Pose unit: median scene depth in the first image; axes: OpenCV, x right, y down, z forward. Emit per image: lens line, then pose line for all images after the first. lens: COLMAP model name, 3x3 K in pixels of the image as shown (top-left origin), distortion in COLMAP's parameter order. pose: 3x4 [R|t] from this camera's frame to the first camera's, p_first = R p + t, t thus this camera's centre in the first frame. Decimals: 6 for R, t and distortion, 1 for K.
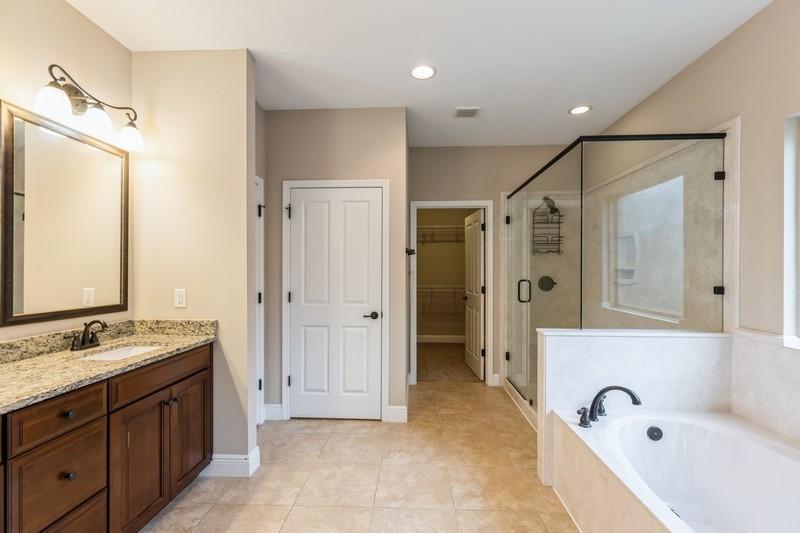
lens RADIAL K [[359.9, 0, 401.8], [0, 359.9, 267.8], [0, 0, 1]] dist [0.007916, -0.001746]
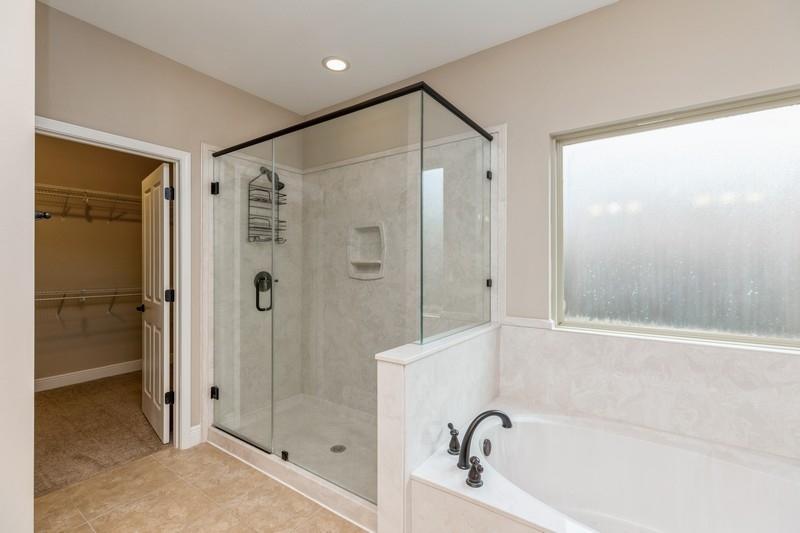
lens RADIAL K [[359.9, 0, 405.4], [0, 359.9, 262.4], [0, 0, 1]] dist [0.007916, -0.001746]
pose [[0.542331, 0.007509, 0.840131, -0.091334], [-0.008082, 0.999960, -0.003721, 0.005087], [-0.840126, -0.004772, 0.542371, 0.408412]]
